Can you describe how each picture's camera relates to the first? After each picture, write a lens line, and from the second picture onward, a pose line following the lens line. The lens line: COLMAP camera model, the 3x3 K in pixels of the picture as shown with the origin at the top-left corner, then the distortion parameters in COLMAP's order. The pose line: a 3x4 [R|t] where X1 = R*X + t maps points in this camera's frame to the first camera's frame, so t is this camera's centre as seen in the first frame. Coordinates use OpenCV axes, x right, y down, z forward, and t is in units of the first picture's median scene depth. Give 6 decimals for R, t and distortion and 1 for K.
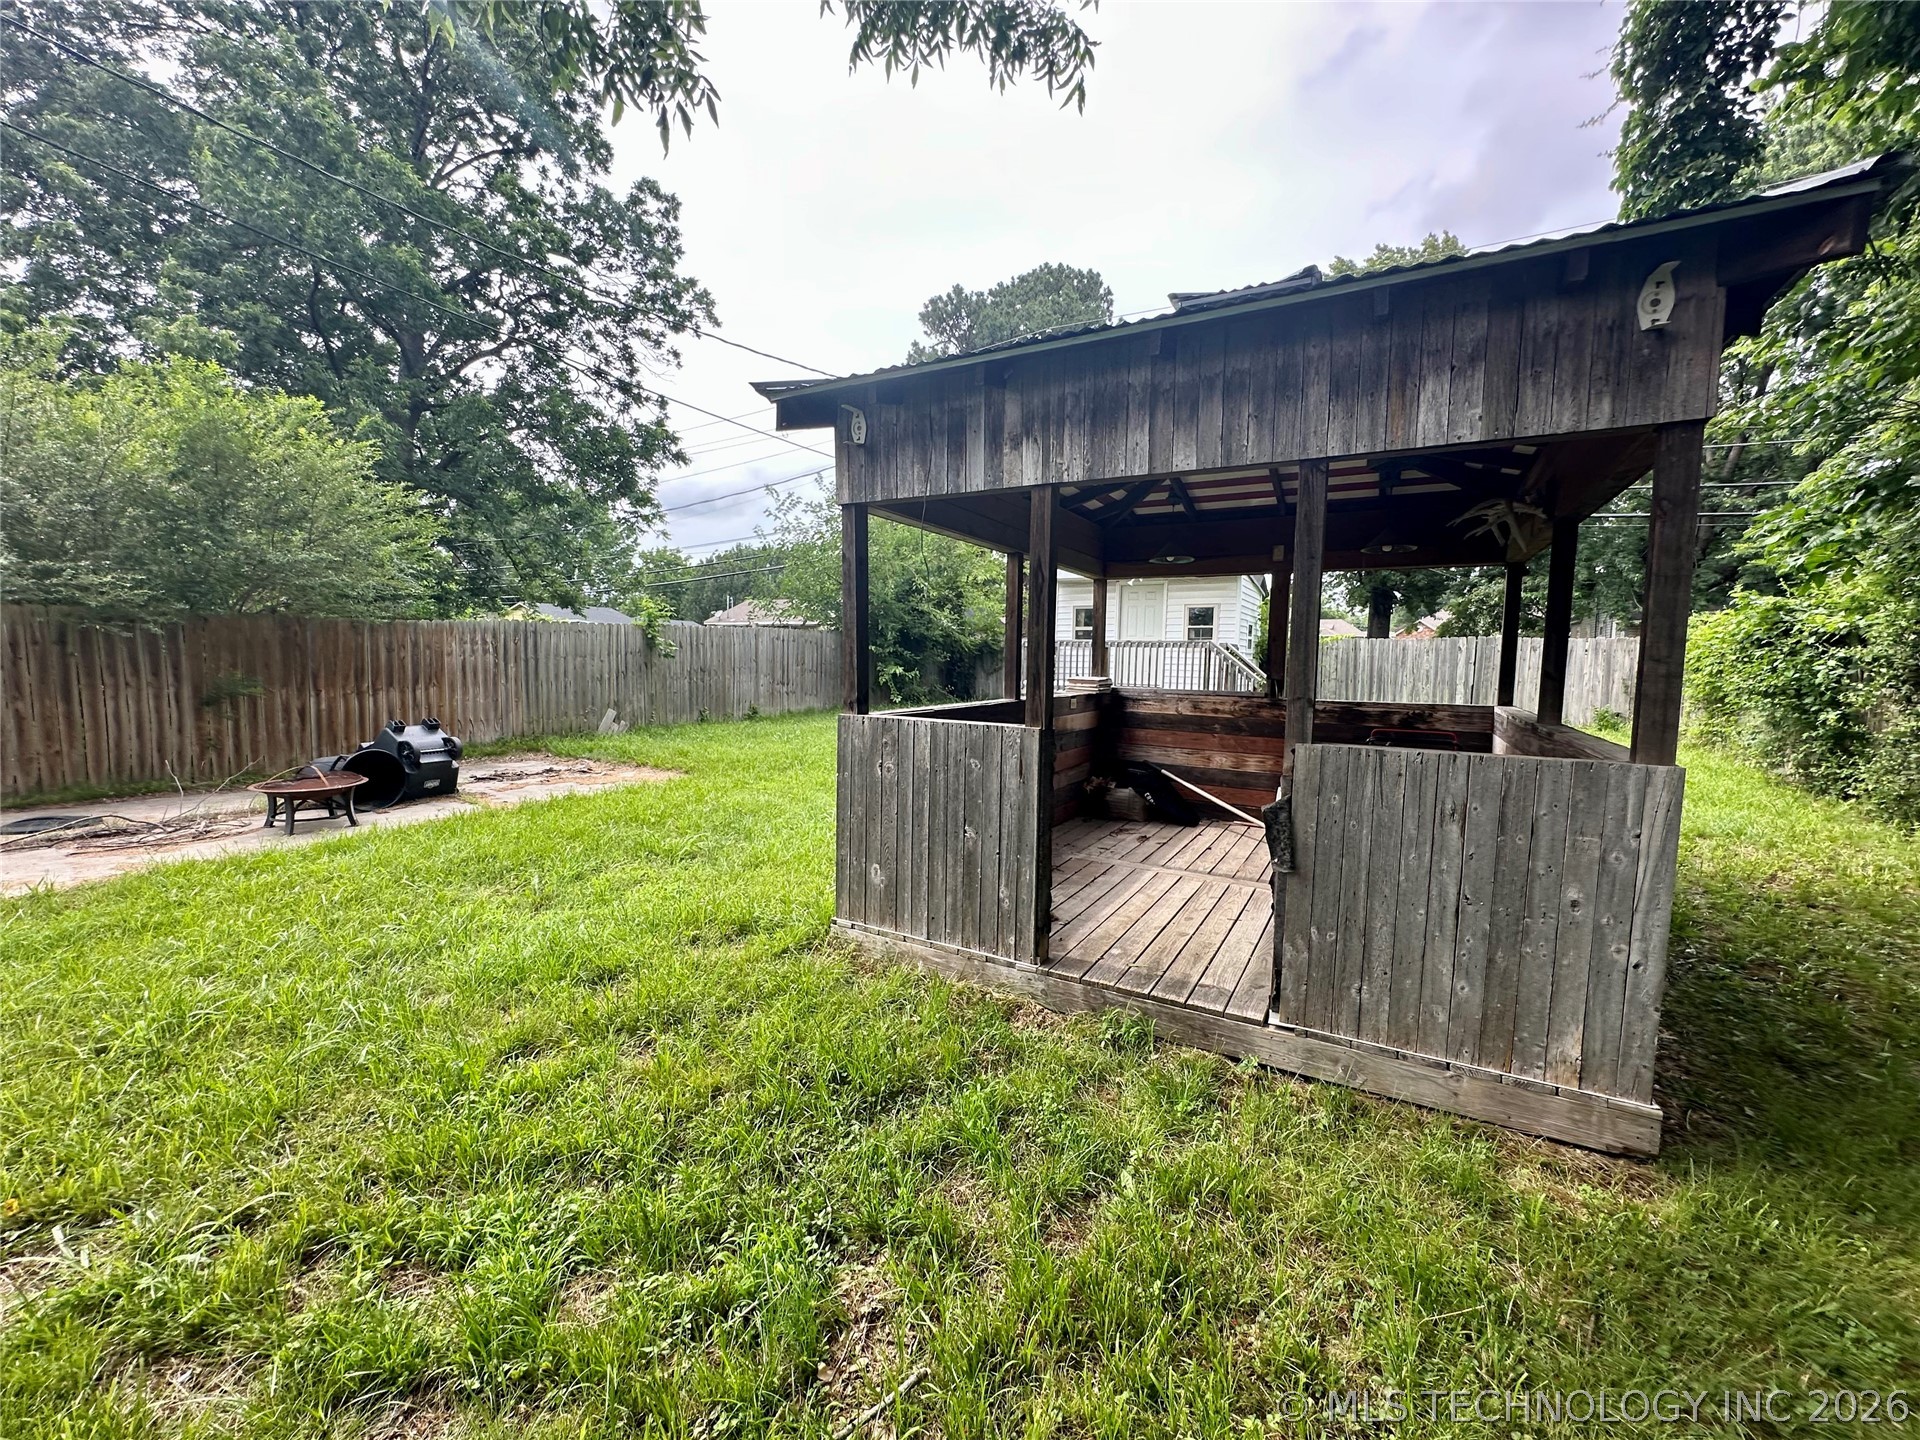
lens RADIAL K [[770.7, 0, 954.8], [0, 770.7, 721.5], [0, 0, 1]] dist [-0.000365, 0.000106]
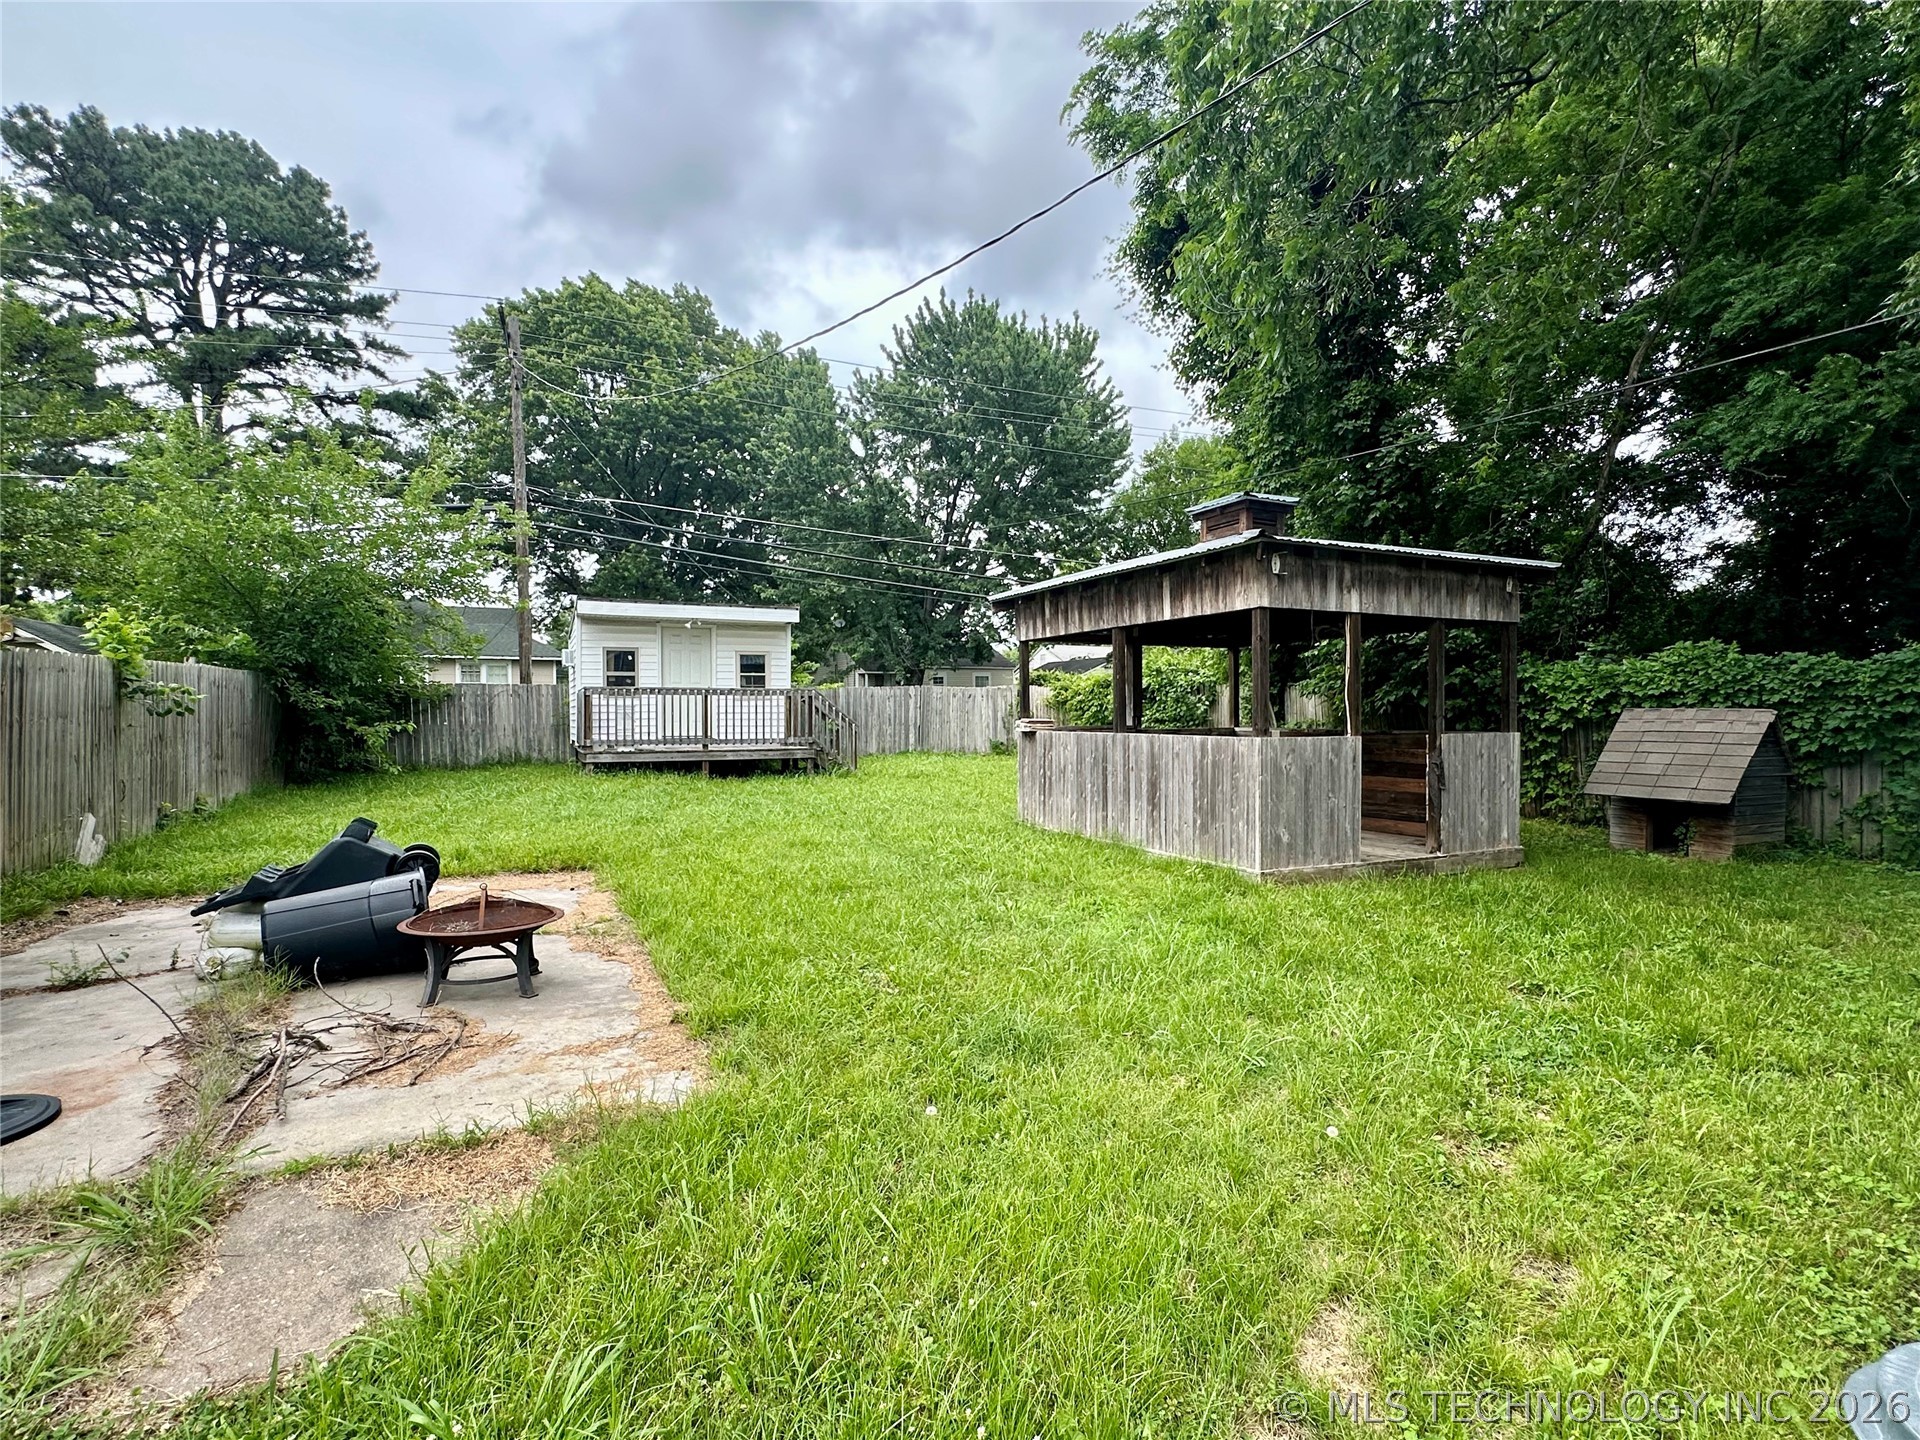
lens RADIAL K [[948.0, 0, 966.9], [0, 948.0, 715.9], [0, 0, 1]] dist [0.006306, -0.006291]
pose [[0.564887, -0.021782, 0.824881, -0.594613], [0.082608, 0.996122, -0.030268, -0.012846], [-0.821023, 0.085240, 0.564496, 0.113850]]
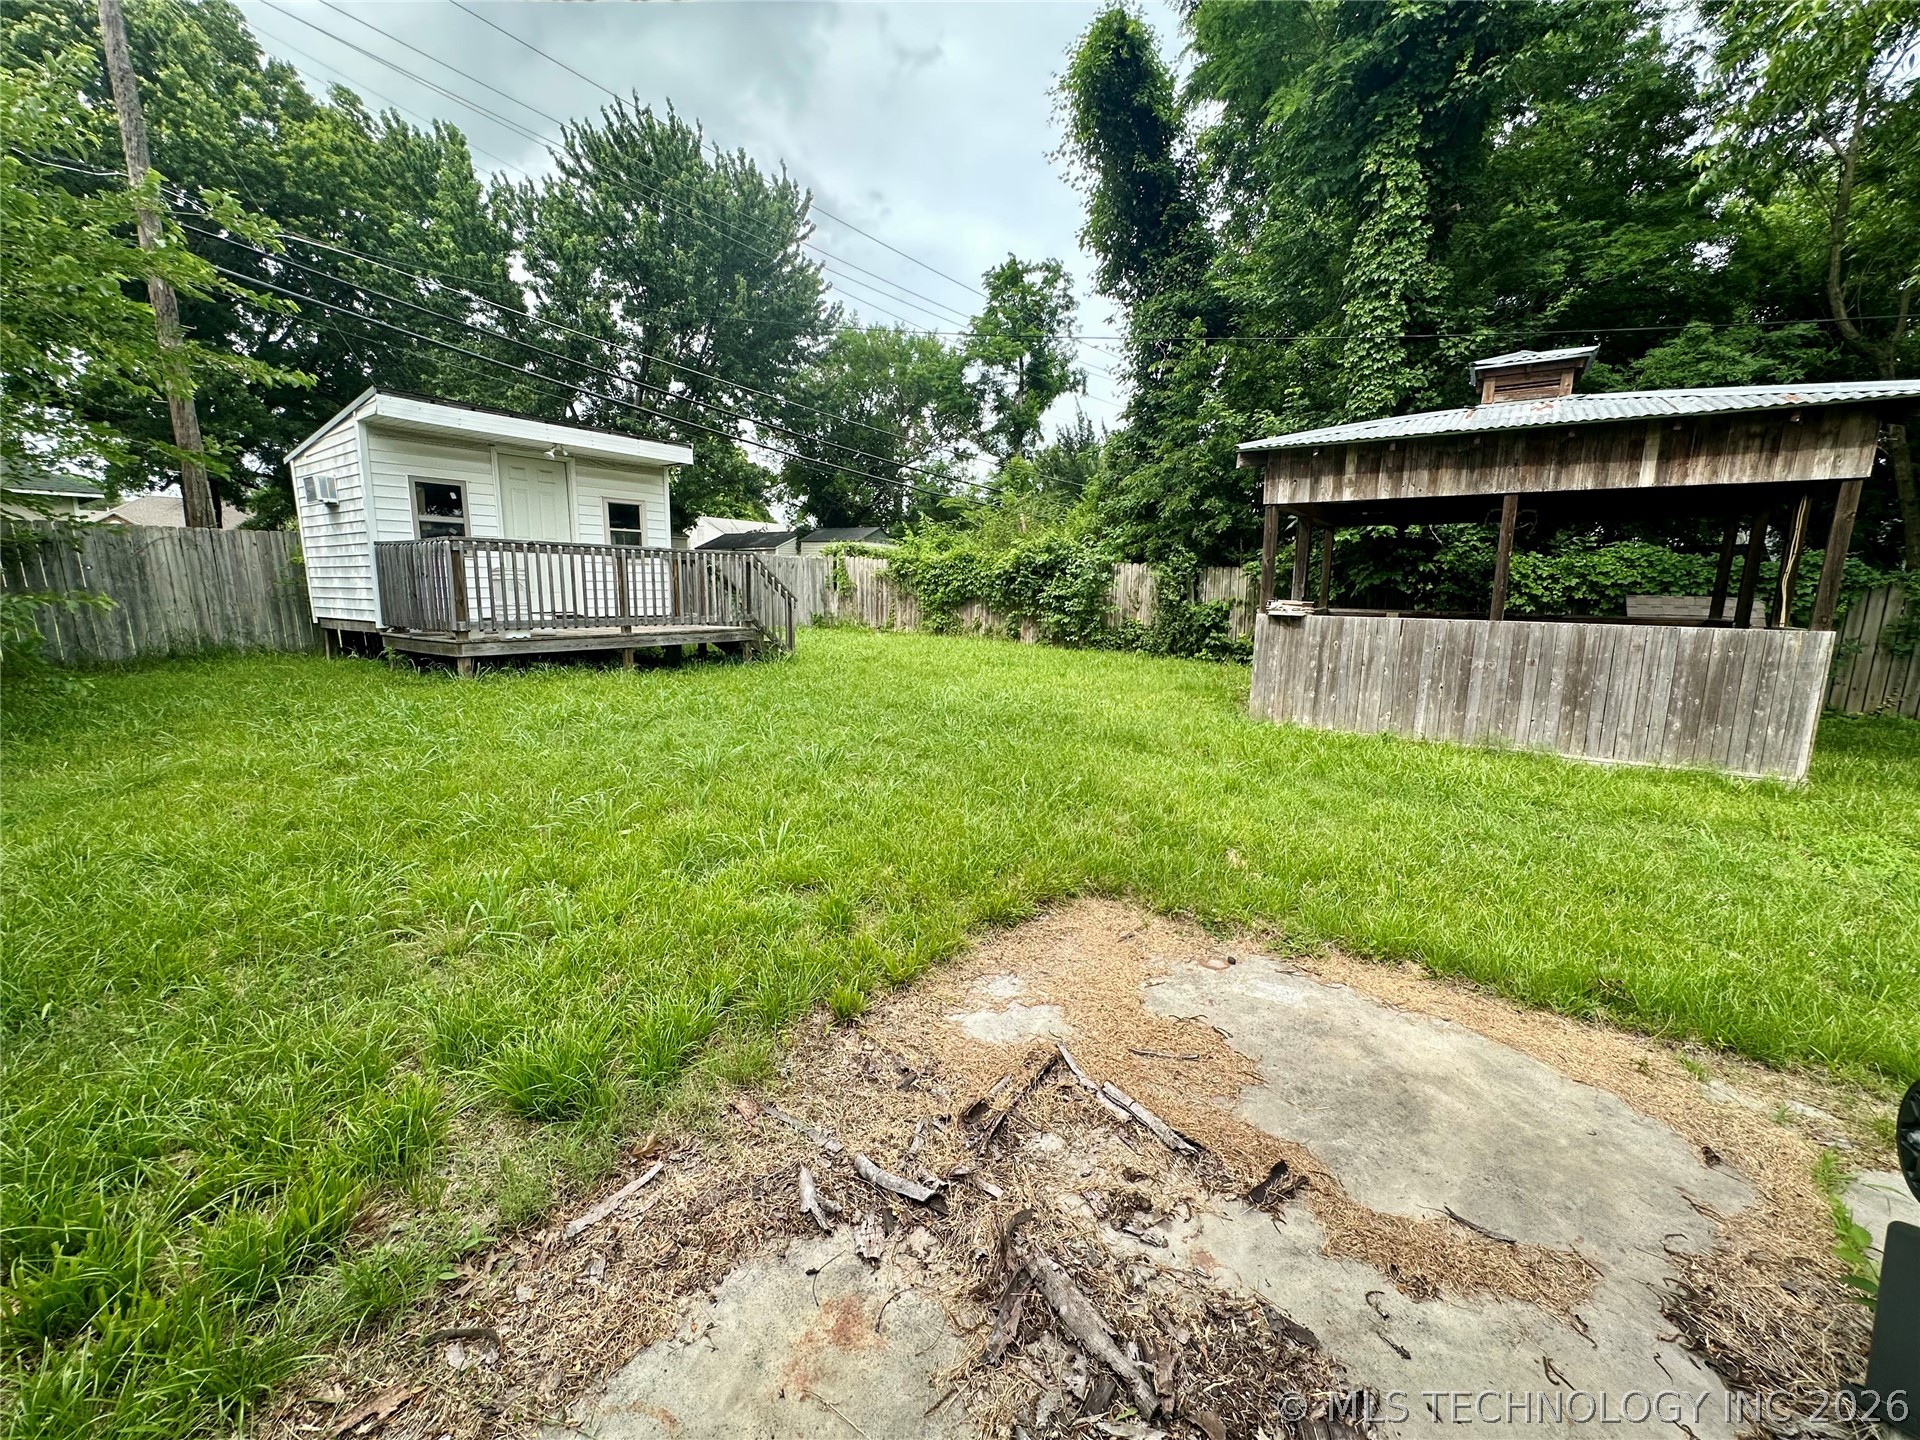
lens RADIAL K [[770.7, 0, 961.9], [0, 770.7, 708.1], [0, 0, 1]] dist [-0.000365, 0.000106]
pose [[0.082528, -0.173002, 0.981458, -0.471981], [0.070994, 0.983336, 0.167363, -0.062625], [-0.994057, 0.055866, 0.093435, 0.699809]]
